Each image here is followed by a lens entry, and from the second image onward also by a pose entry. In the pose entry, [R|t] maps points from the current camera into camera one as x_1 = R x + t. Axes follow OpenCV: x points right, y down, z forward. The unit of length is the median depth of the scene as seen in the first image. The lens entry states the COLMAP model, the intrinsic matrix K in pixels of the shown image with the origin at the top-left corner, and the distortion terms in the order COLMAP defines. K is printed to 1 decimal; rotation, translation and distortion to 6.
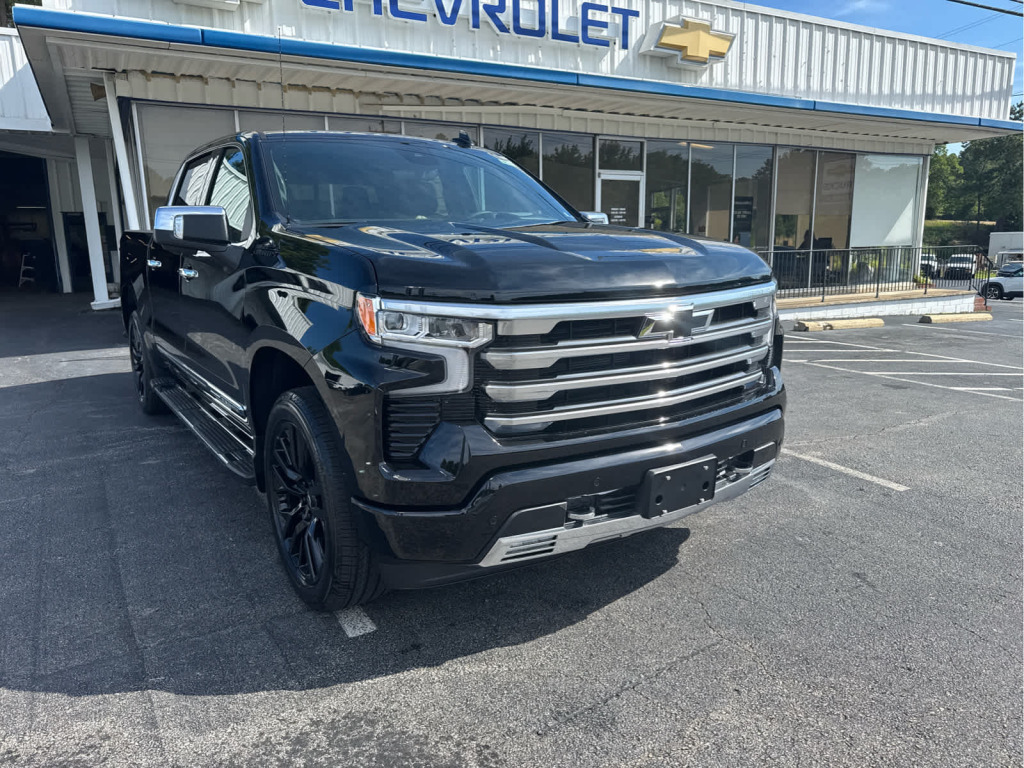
lens RADIAL K [[724.0, 0, 514.0], [0, 724.0, 383.1], [0, 0, 1]] dist [0.032136, -0.037419]
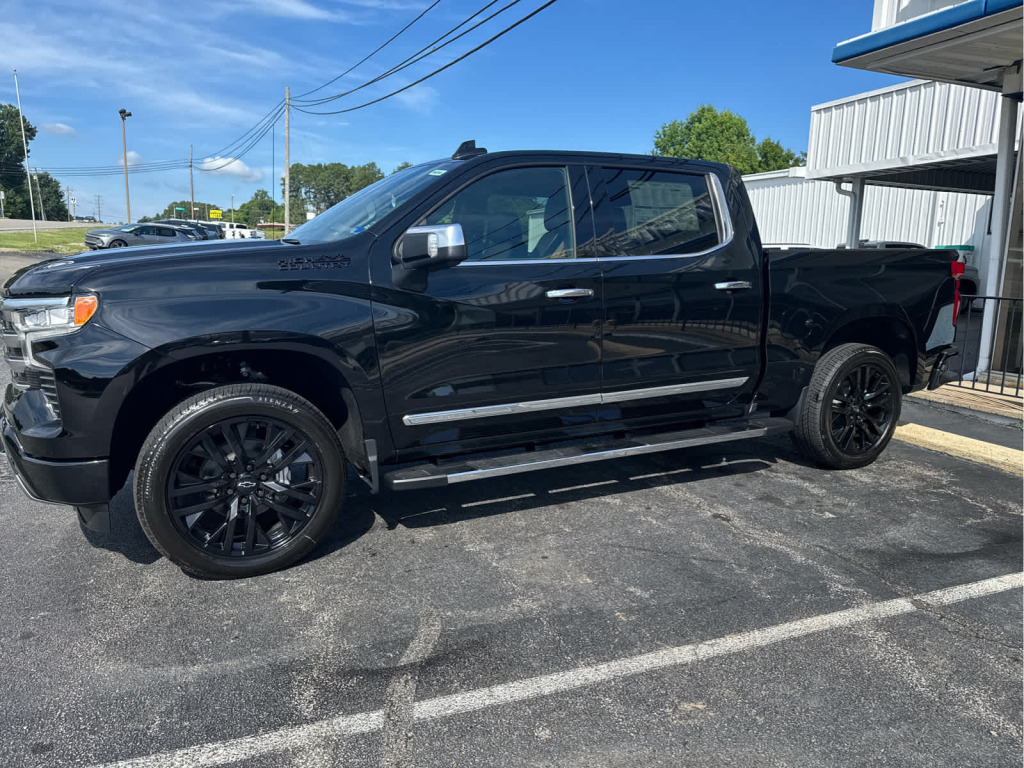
lens RADIAL K [[724.0, 0, 515.6], [0, 724.0, 380.4], [0, 0, 1]] dist [0.032136, -0.037419]
pose [[-0.136865, 0.173264, -0.975319, 0.506462], [-0.204183, 0.958507, 0.198930, -0.149790], [0.969318, 0.226370, -0.095808, 0.717710]]
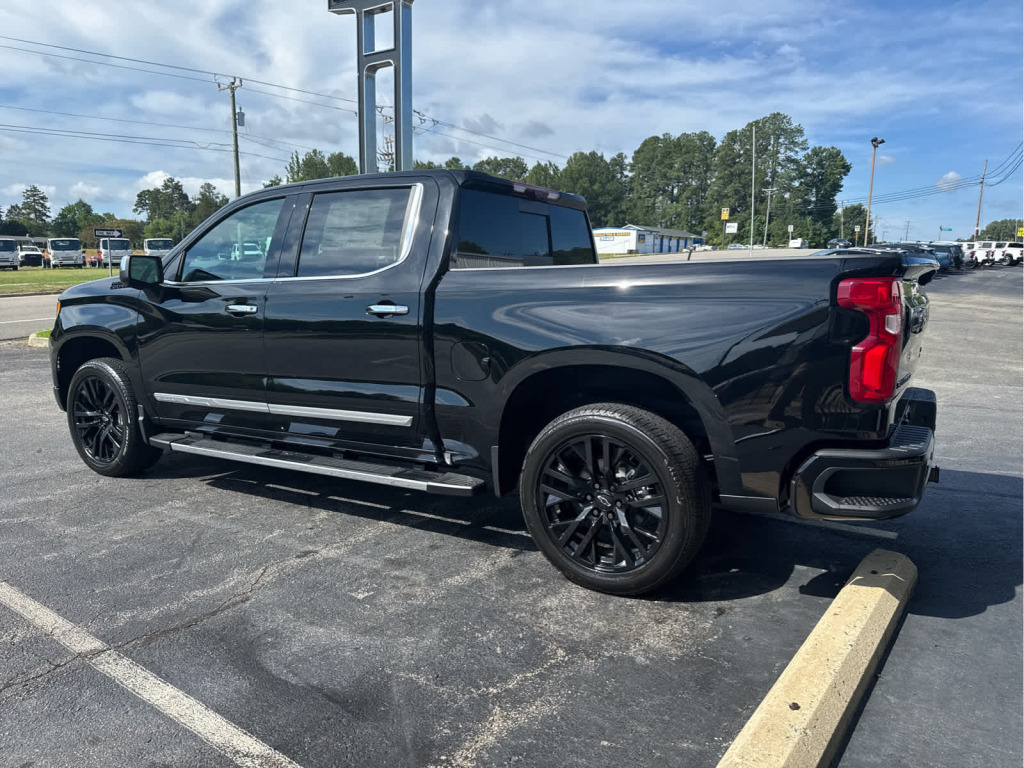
lens RADIAL K [[724.0, 0, 509.6], [0, 724.0, 384.0], [0, 0, 1]] dist [0.032136, -0.037419]
pose [[-0.914358, 0.070428, -0.398734, 0.034038], [-0.067807, 0.944217, 0.322267, -0.261447], [0.399188, 0.321705, -0.858577, 1.297765]]
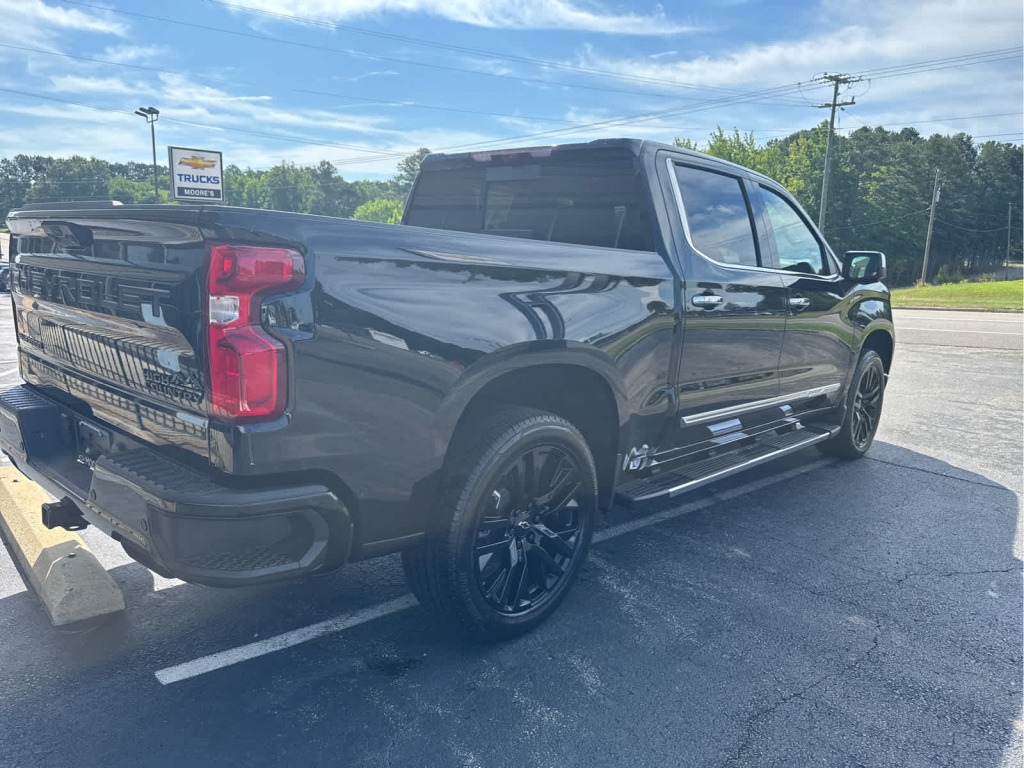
lens RADIAL K [[727.1, 0, 514.3], [0, 727.1, 390.5], [0, 0, 1]] dist [0.023819, -0.027811]
pose [[-0.231925, -0.173913, 0.957061, -0.750917], [0.147371, 0.966248, 0.211296, -0.167898], [-0.961505, 0.190048, -0.198467, 0.877525]]
